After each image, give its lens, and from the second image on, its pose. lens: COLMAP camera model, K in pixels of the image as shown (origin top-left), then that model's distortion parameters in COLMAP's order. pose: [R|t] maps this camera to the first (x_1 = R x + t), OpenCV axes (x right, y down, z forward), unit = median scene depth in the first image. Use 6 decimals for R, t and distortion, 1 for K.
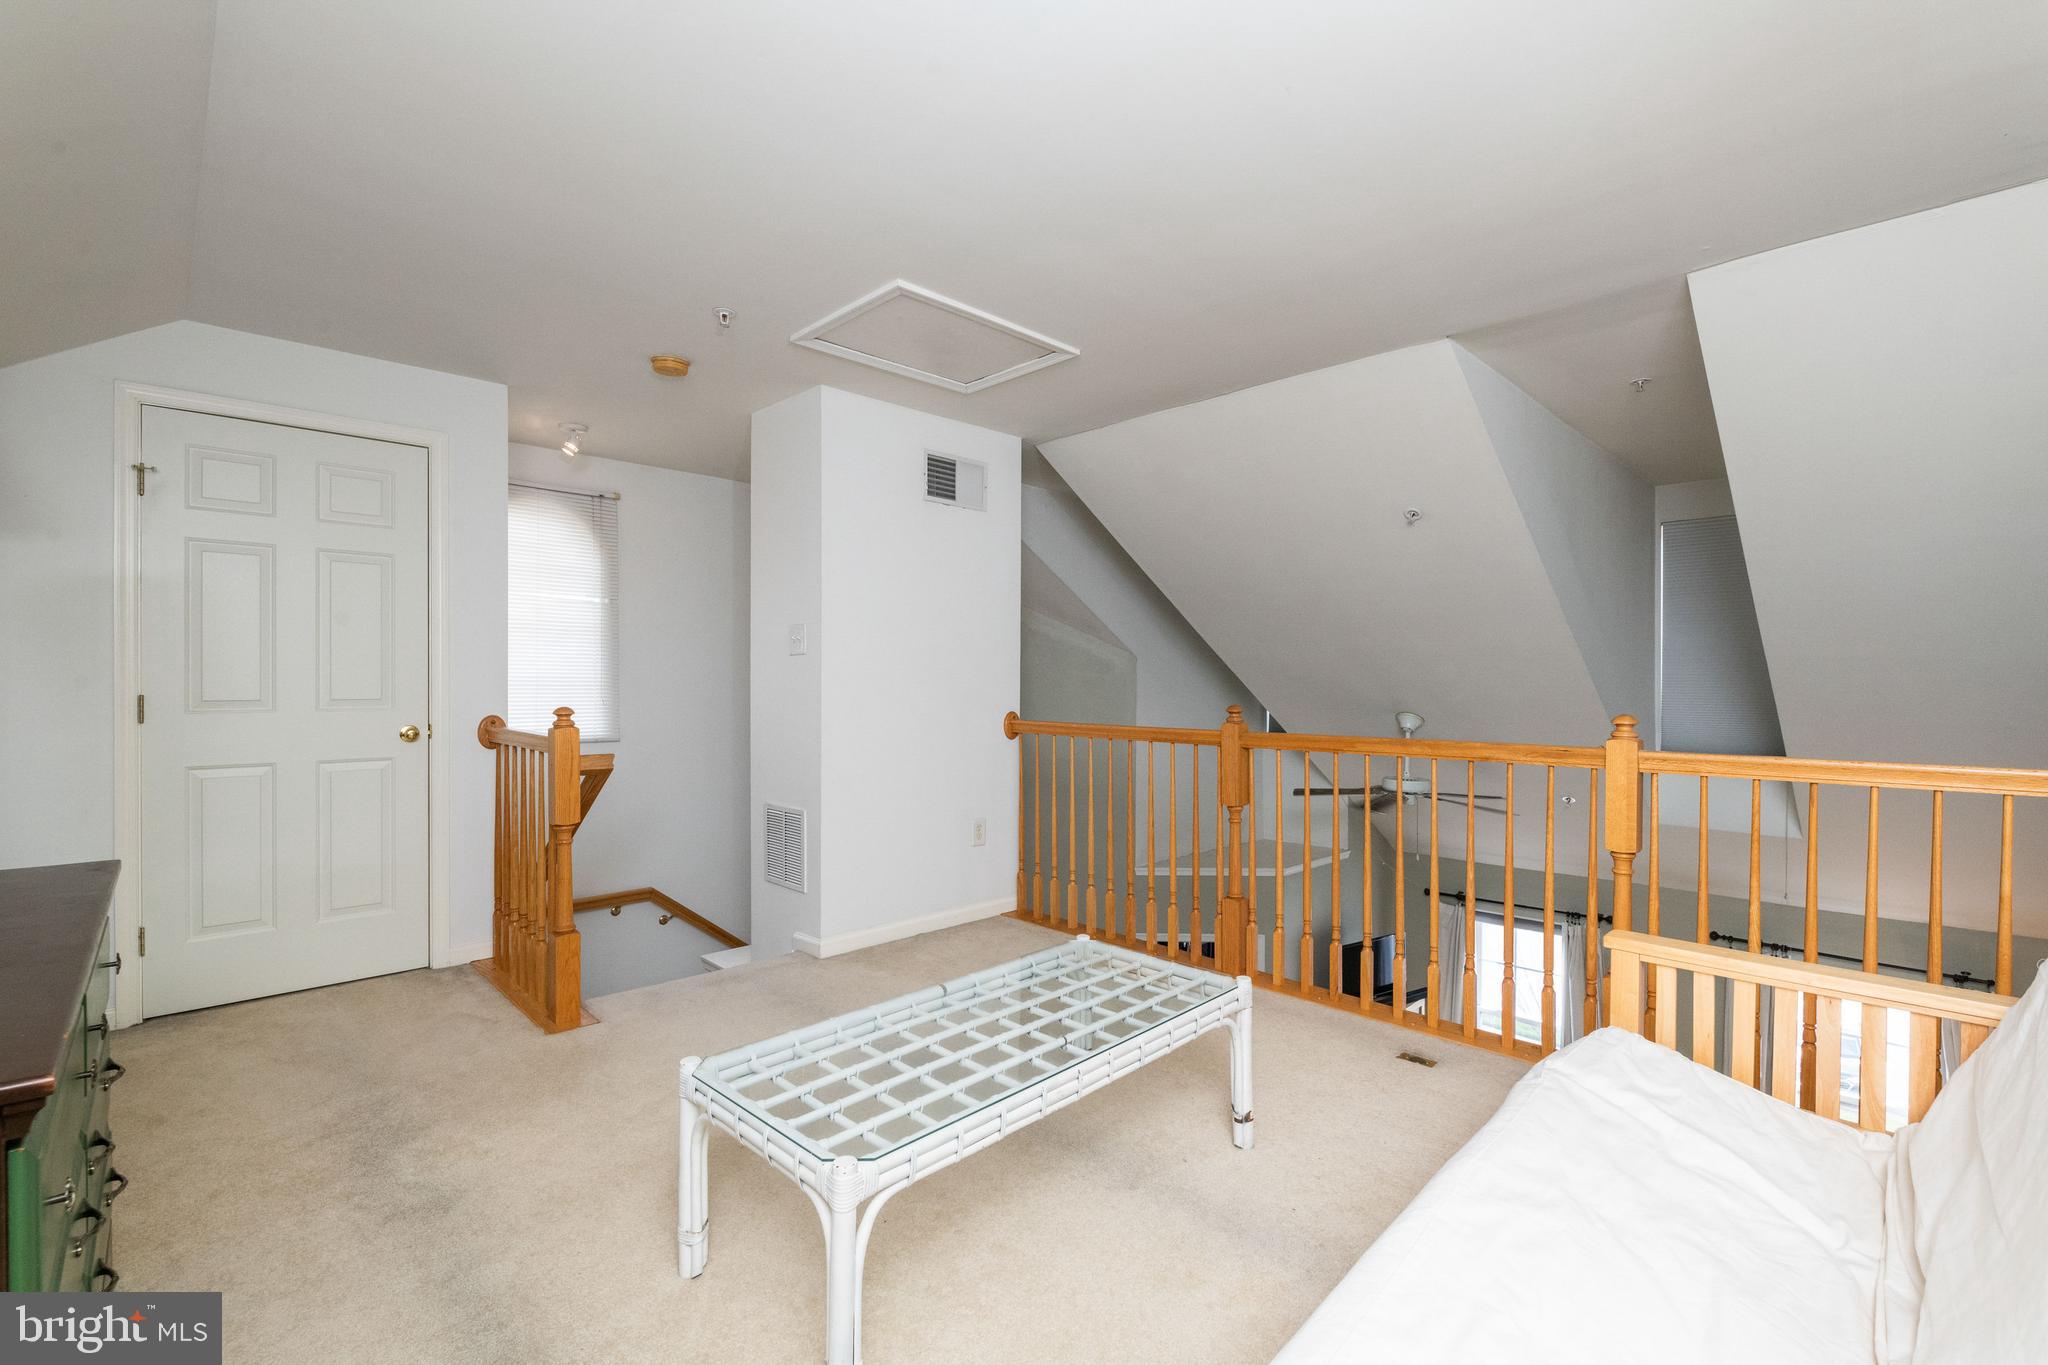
lens RADIAL K [[900.9, 0, 1012.6], [0, 900.9, 683.4], [0, 0, 1]] dist [-0.010281, -0.003712]
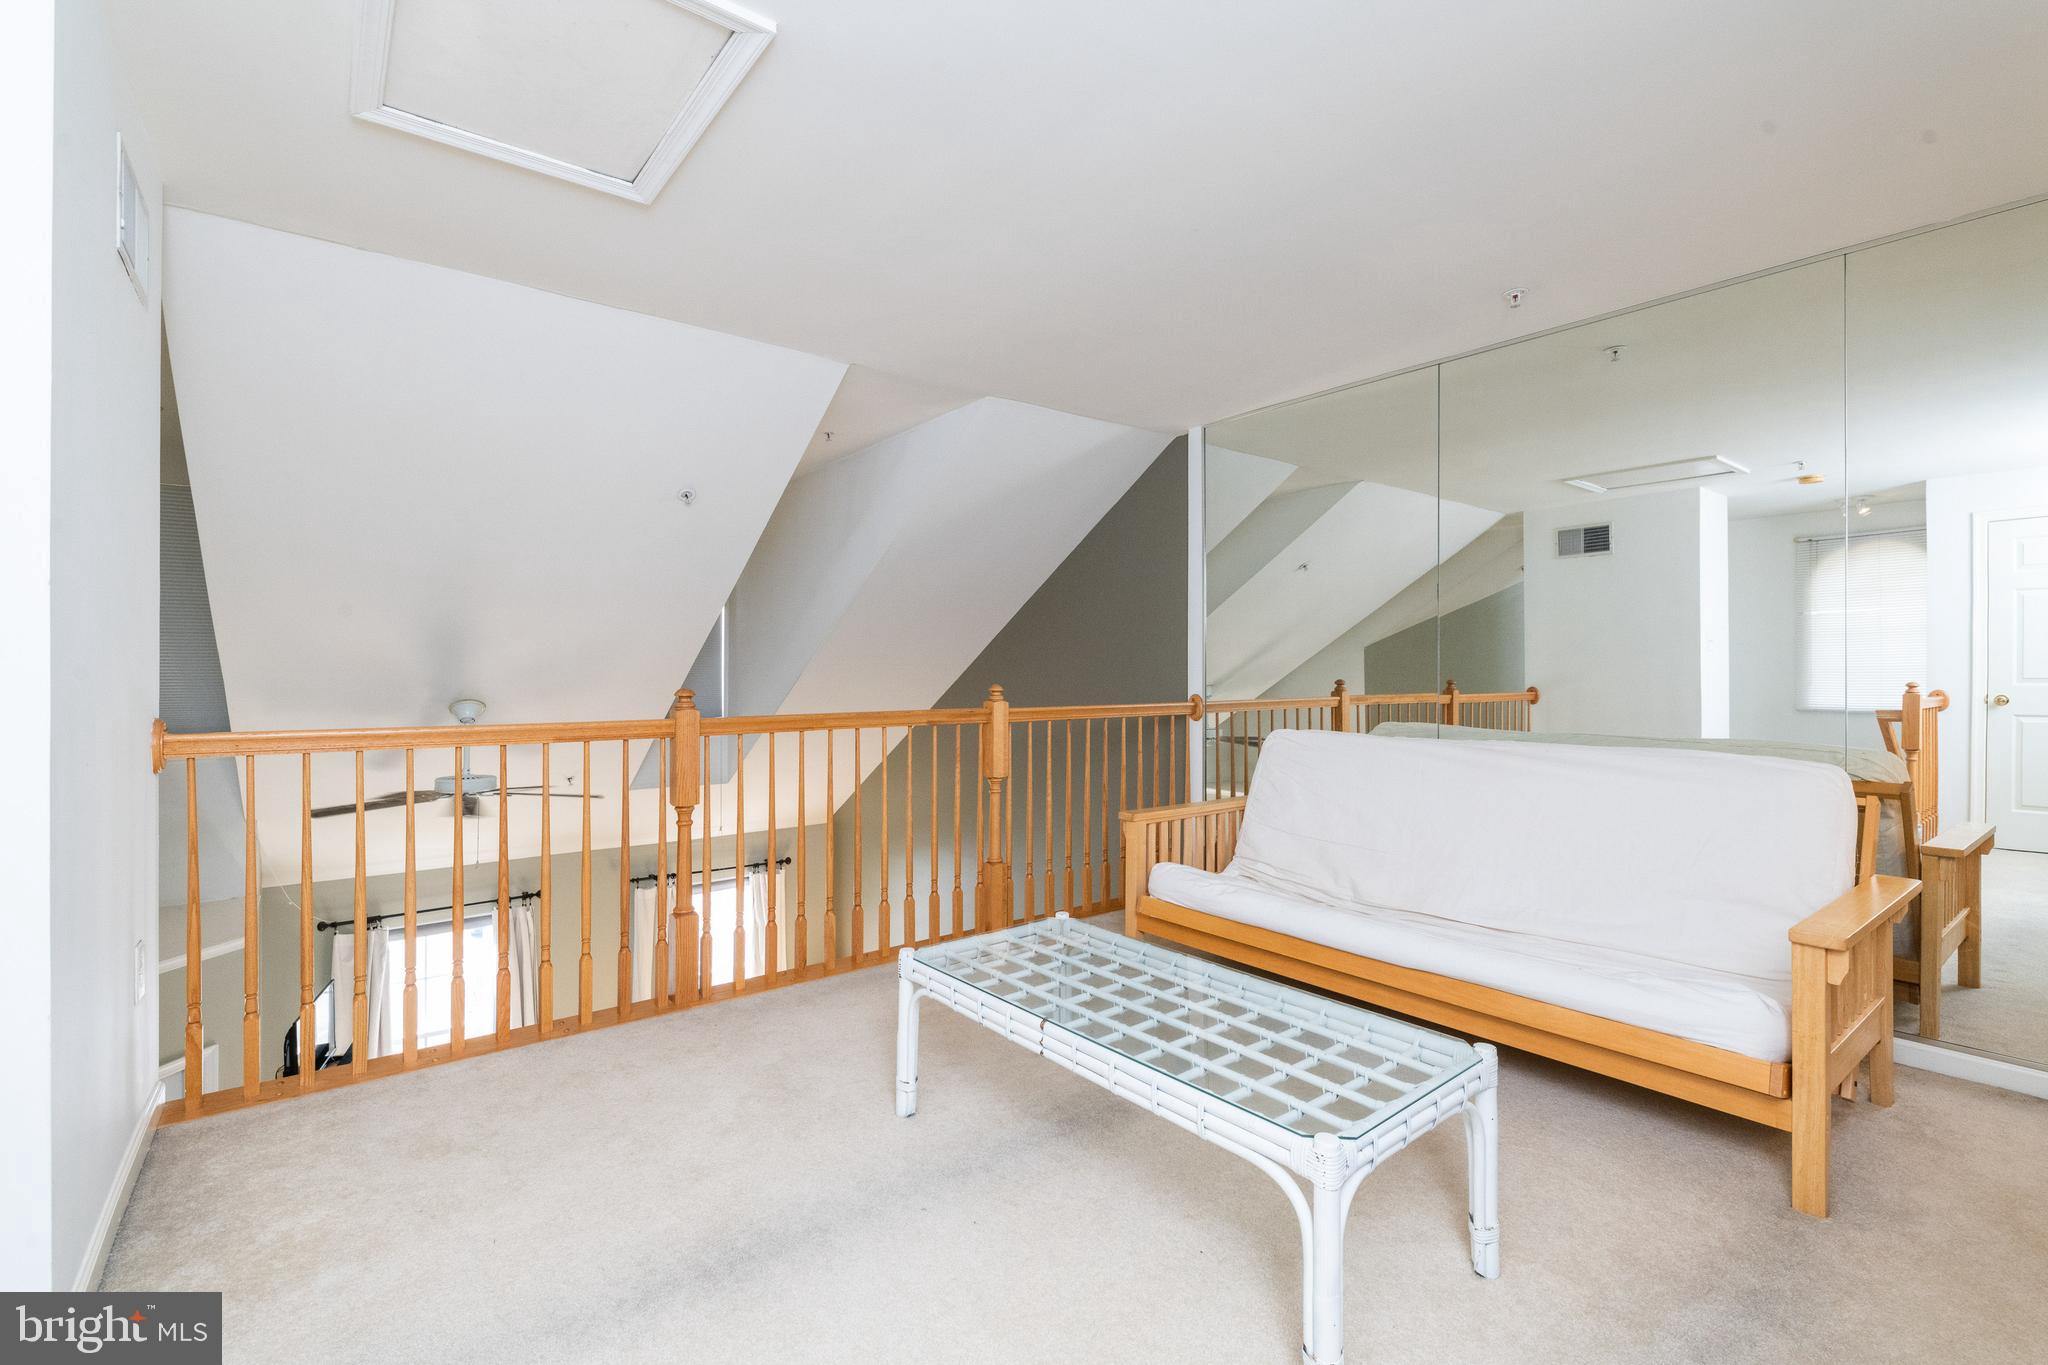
lens RADIAL K [[900.9, 0, 1013.1], [0, 900.9, 673.8], [0, 0, 1]] dist [-0.010281, -0.003712]
pose [[0.113412, -0.011185, 0.993485, -0.679656], [0.006573, 0.999923, 0.010508, 0.002082], [-0.993526, 0.005338, 0.113477, 0.690843]]
